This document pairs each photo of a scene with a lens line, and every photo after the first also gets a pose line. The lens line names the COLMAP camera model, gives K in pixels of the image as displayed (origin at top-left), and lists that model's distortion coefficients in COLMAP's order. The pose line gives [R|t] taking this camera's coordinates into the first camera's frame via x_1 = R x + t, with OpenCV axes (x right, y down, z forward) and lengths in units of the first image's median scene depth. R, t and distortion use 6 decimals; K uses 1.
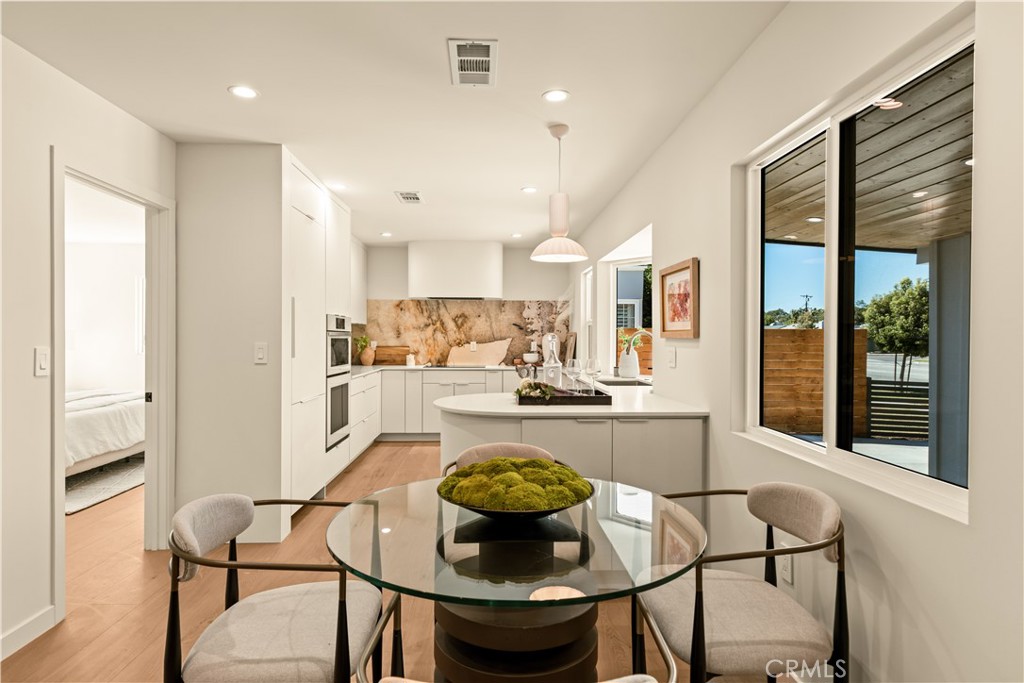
lens RADIAL K [[576.6, 0, 514.1], [0, 576.6, 339.7], [0, 0, 1]] dist [0.003153, 0.000343]
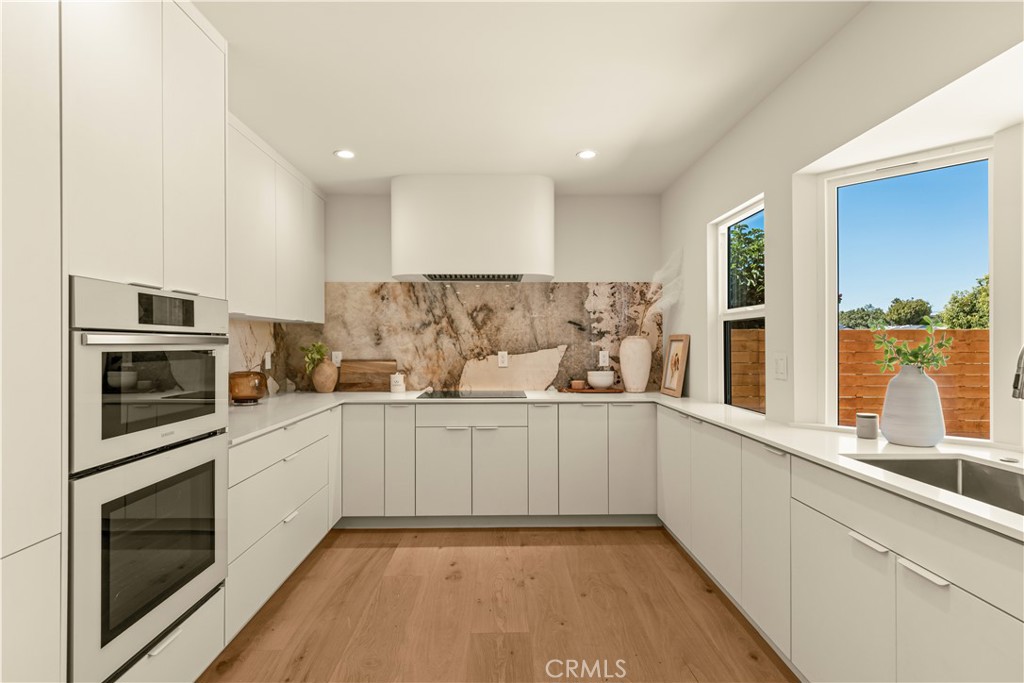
lens RADIAL K [[563.2, 0, 513.3], [0, 563.2, 344.2], [0, 0, 1]] dist [-0.000040, -0.000154]
pose [[0.999755, -0.004554, -0.021658, -0.047483], [0.004534, 0.999989, -0.000976, -0.003458], [0.021662, 0.000877, 0.999765, 0.418746]]
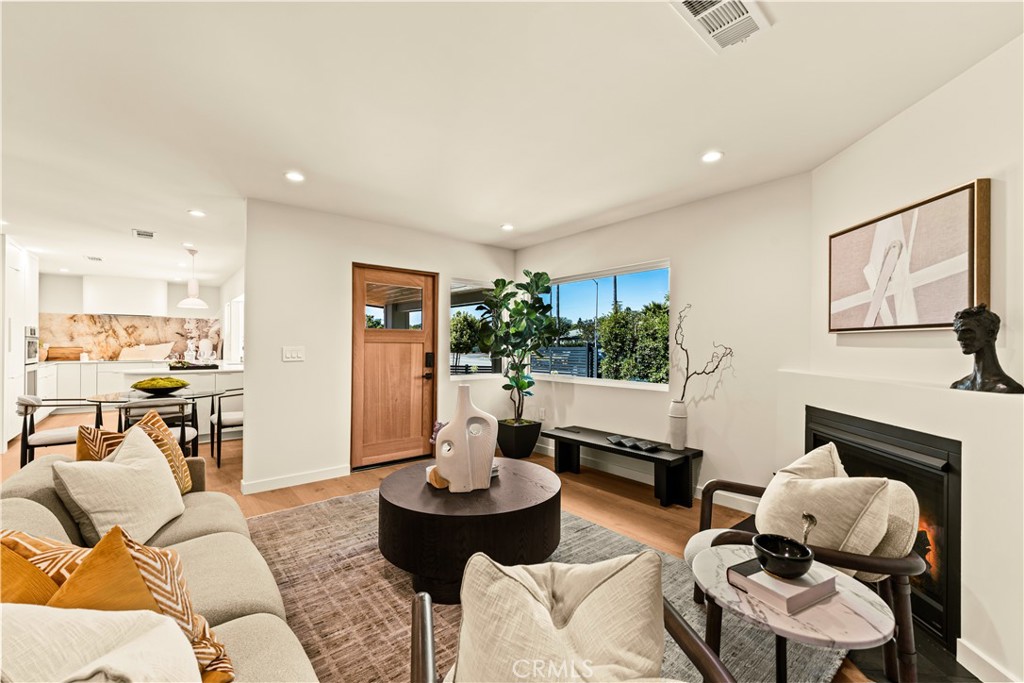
lens RADIAL K [[416.1, 0, 512.3], [0, 416.1, 344.6], [0, 0, 1]] dist [-0.010225, -0.000382]
pose [[0.787930, 0.002883, 0.615758, 0.026901], [-0.002992, 0.999995, -0.000853, 0.002582], [-0.615758, -0.001171, 0.787935, -0.439991]]
